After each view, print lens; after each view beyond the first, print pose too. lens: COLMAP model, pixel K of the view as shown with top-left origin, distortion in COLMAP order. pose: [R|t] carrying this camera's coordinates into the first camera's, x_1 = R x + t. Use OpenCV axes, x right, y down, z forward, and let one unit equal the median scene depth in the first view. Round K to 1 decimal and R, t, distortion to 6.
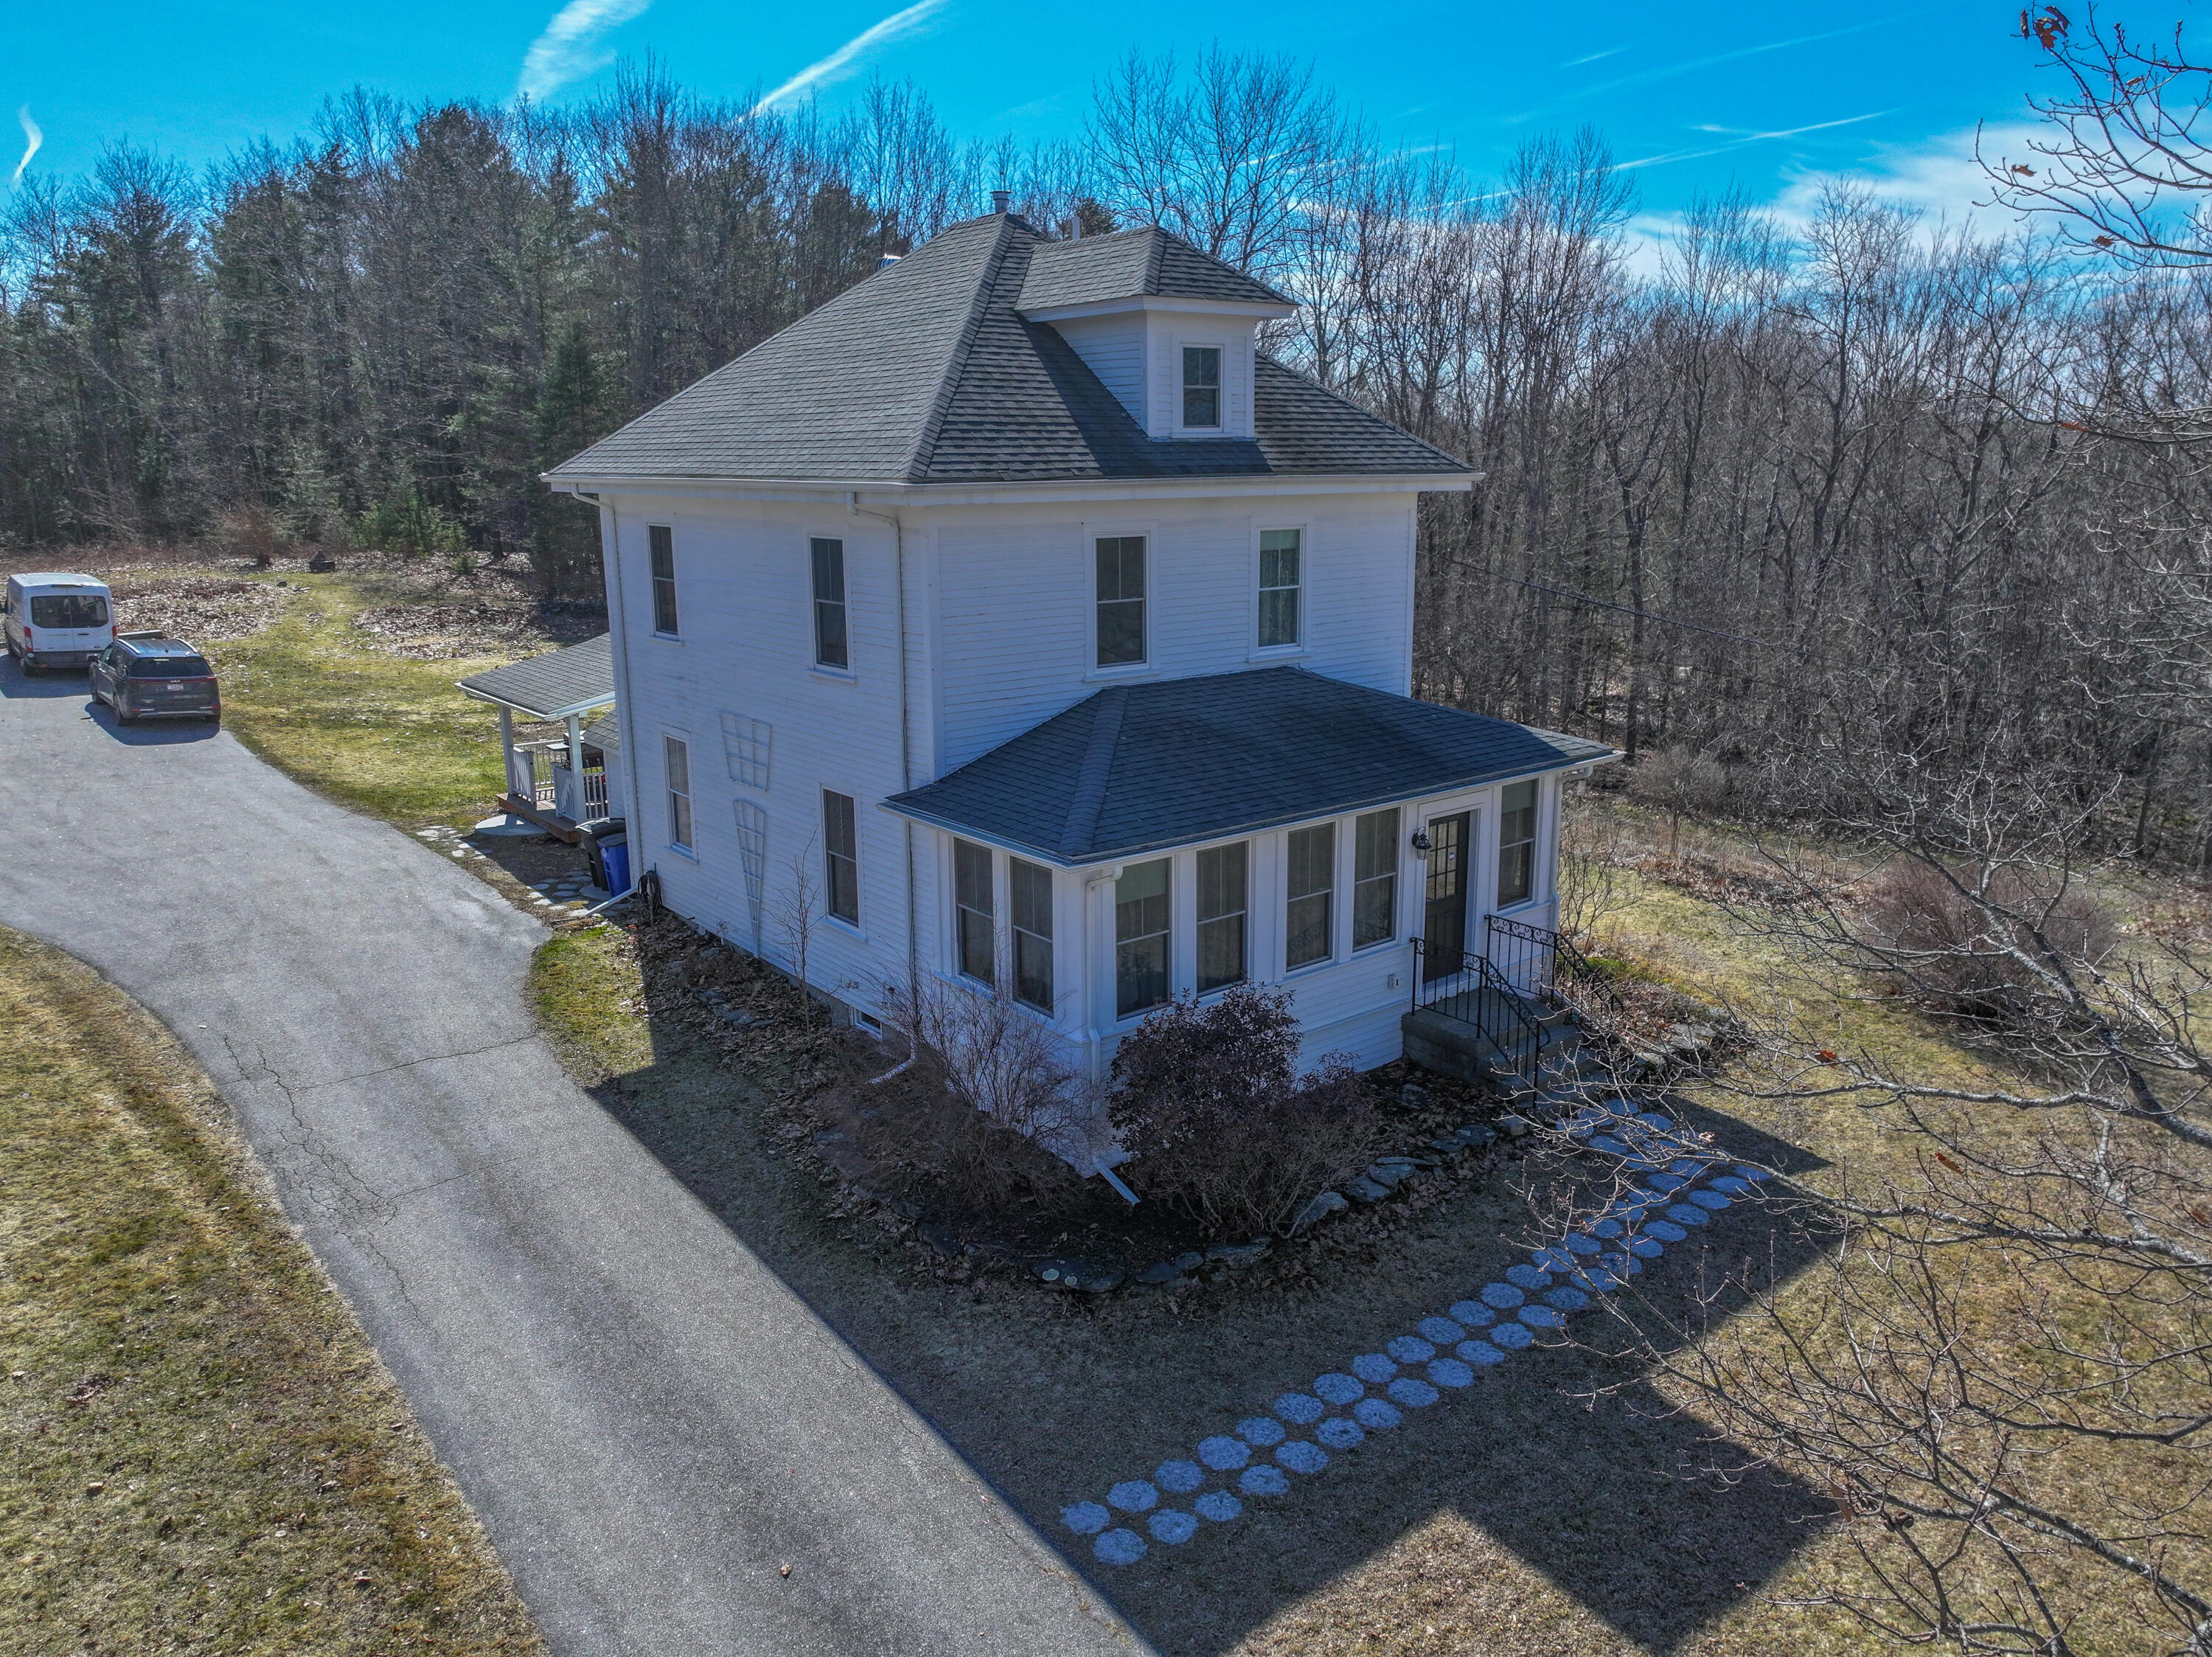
lens RADIAL K [[1534.9, 0, 1096.5], [0, 1534.9, 821.6], [0, 0, 1]] dist [0.024681, 0.005971]
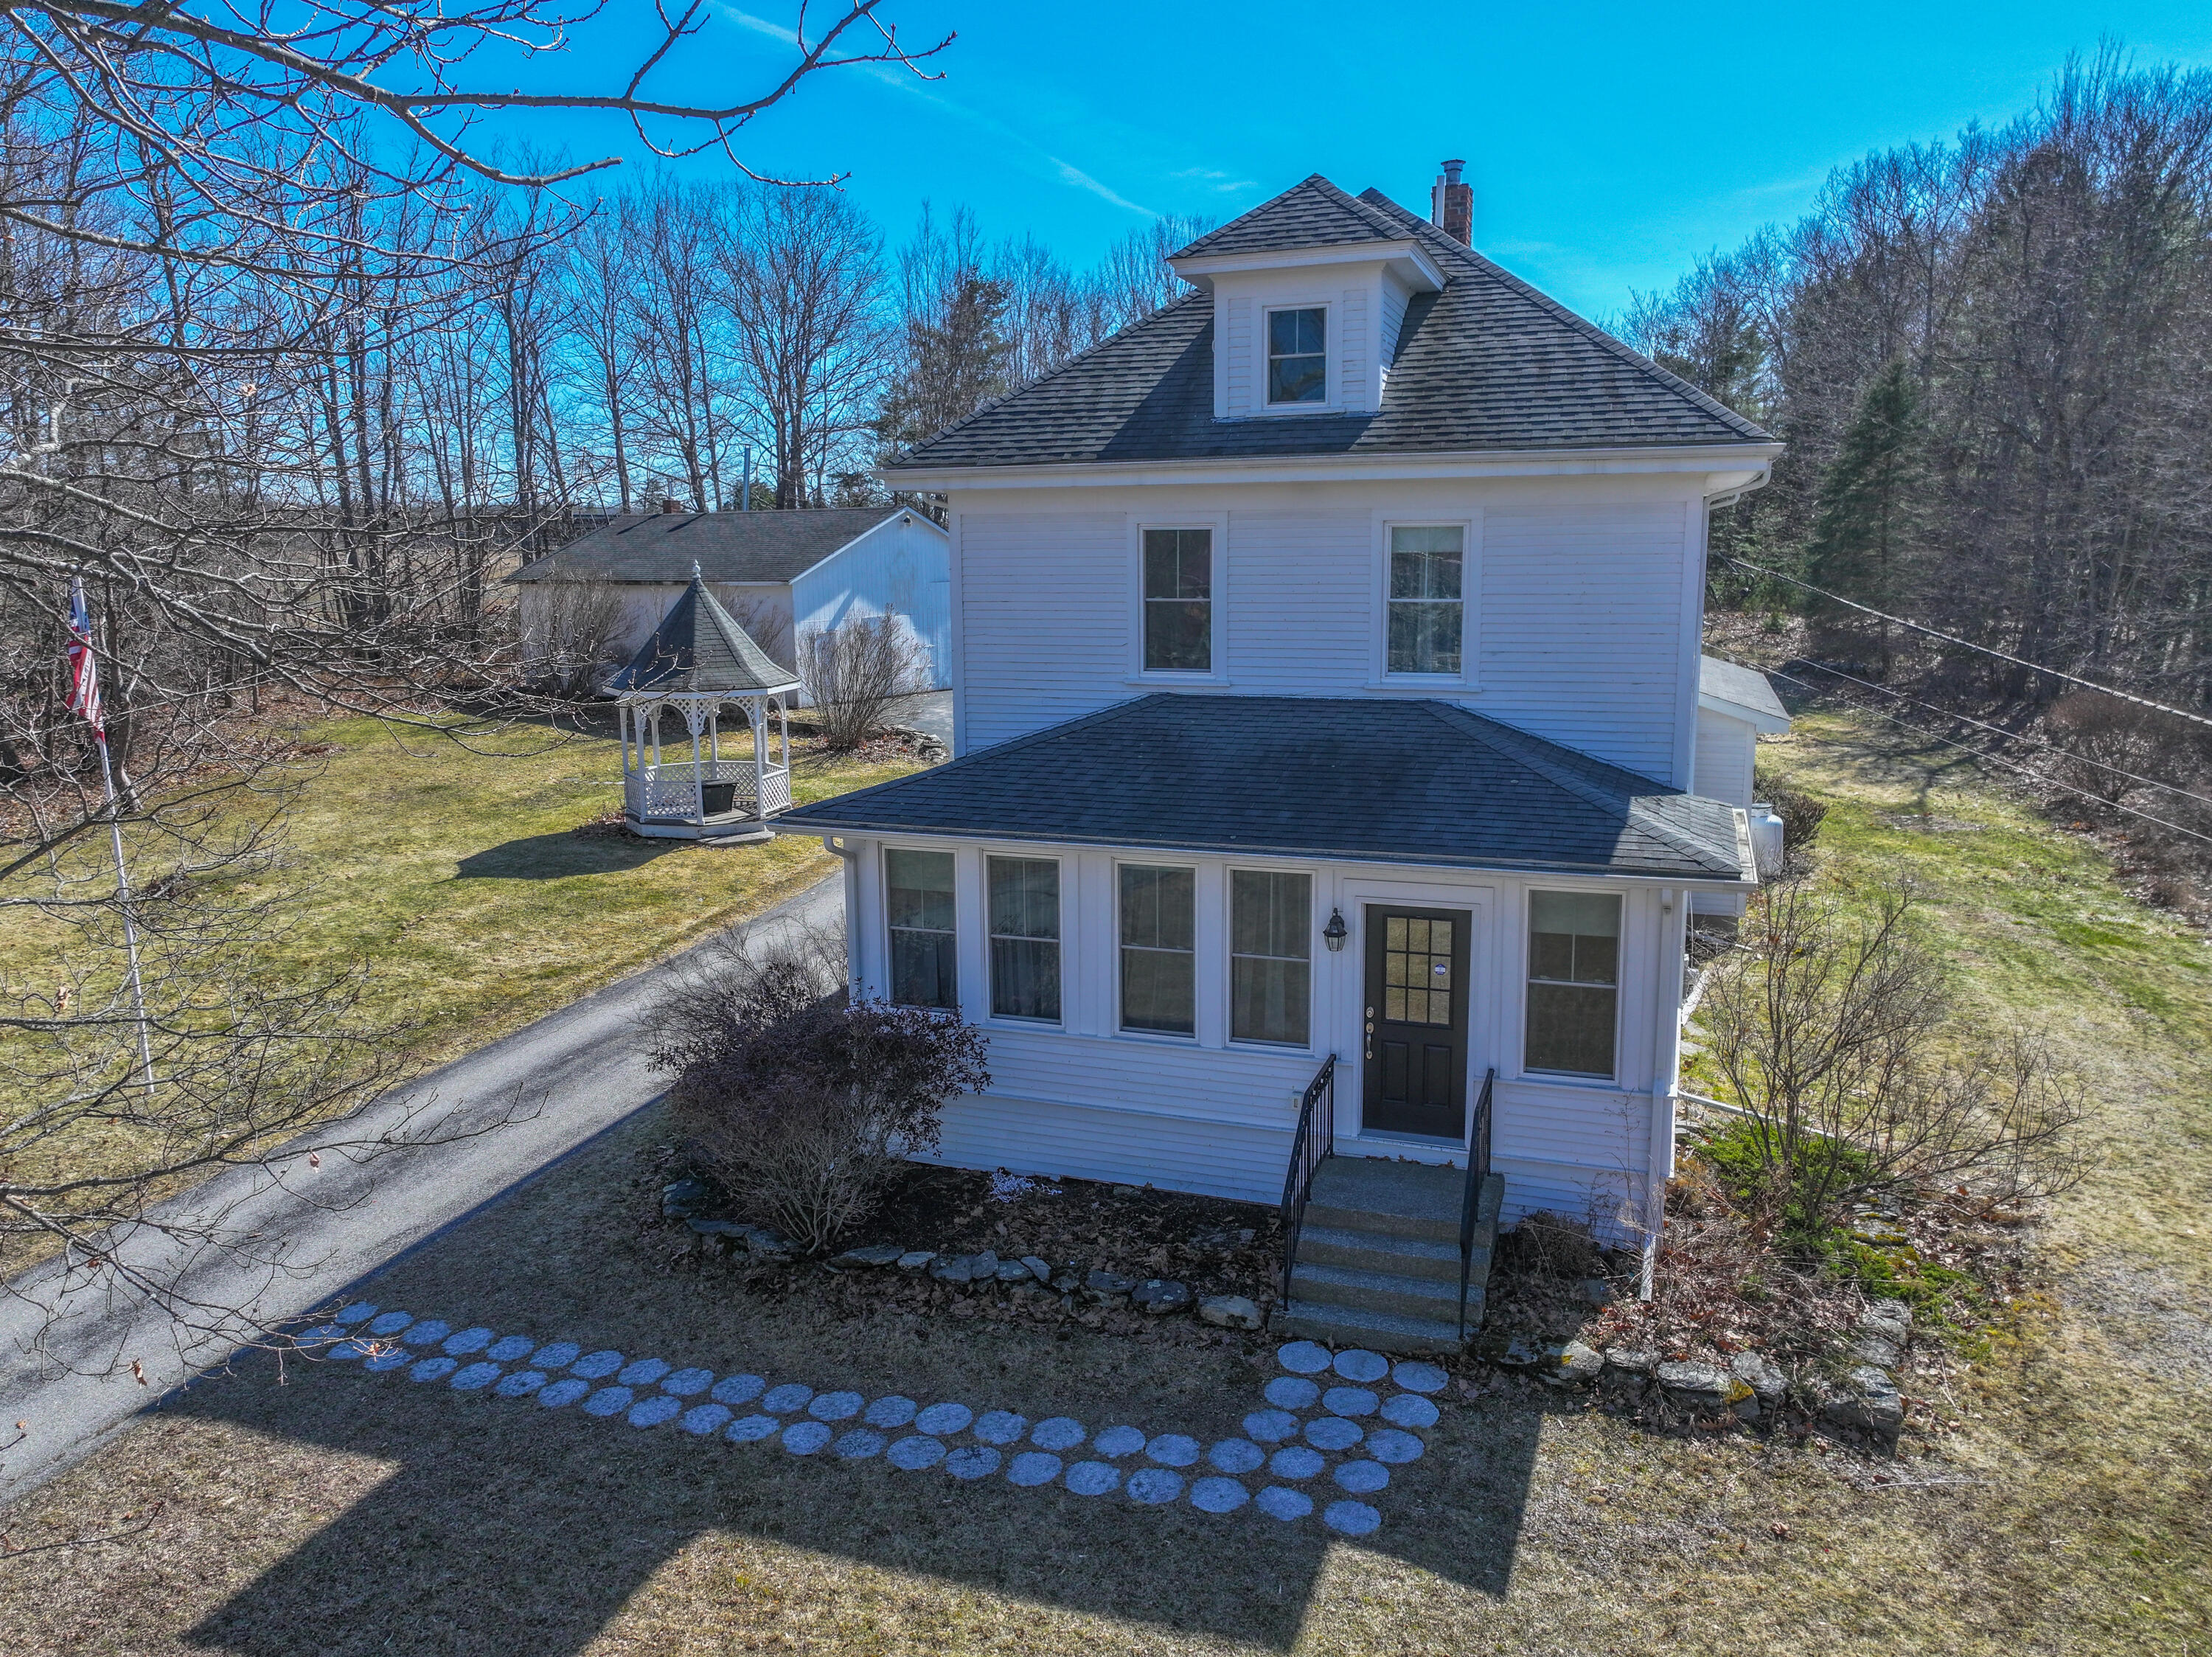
lens RADIAL K [[1534.9, 0, 1111.3], [0, 1534.9, 817.1], [0, 0, 1]] dist [0.024681, 0.005971]
pose [[0.528278, 0.149440, -0.835817, 0.774210], [-0.189605, 0.980294, 0.055433, -0.060968], [0.827630, 0.129191, 0.546203, 0.491008]]
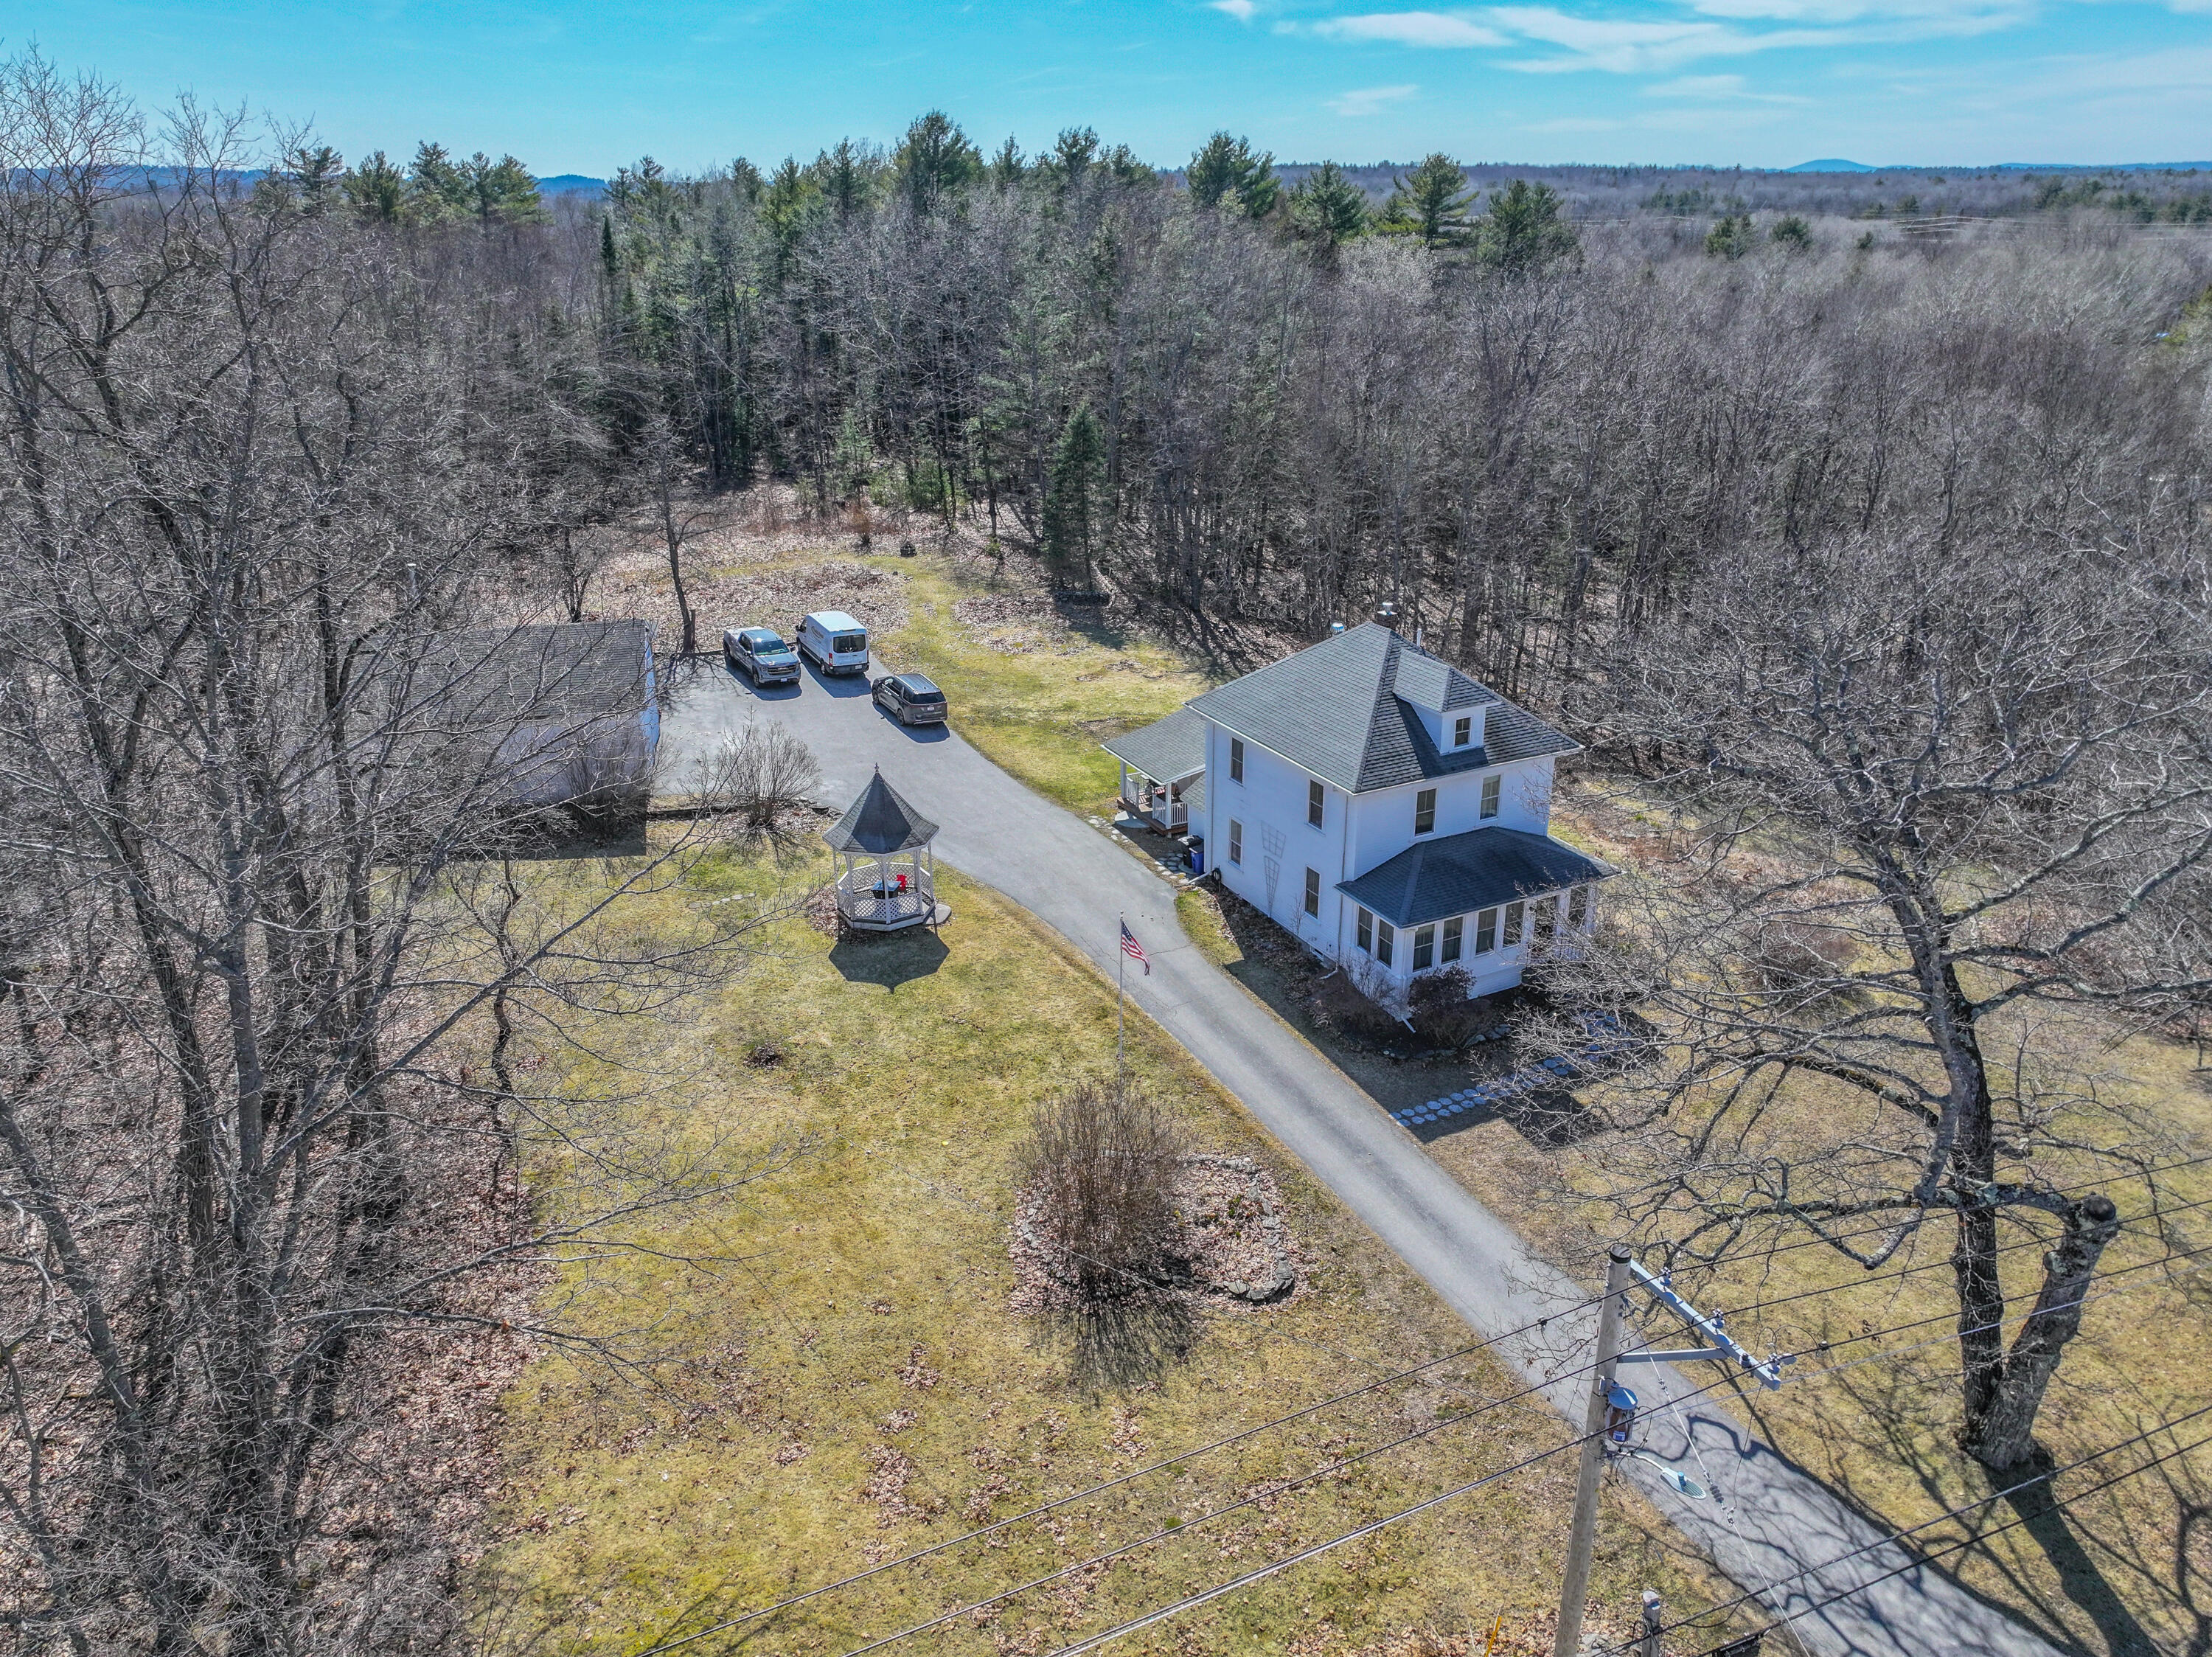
lens RADIAL K [[1534.9, 0, 1118.0], [0, 1534.9, 827.5], [0, 0, 1]] dist [0.024681, 0.005971]
pose [[0.982526, 0.071453, -0.171862, -0.048887], [-0.043307, 0.985796, 0.162269, -0.531458], [0.181015, -0.151990, 0.971665, -1.719365]]
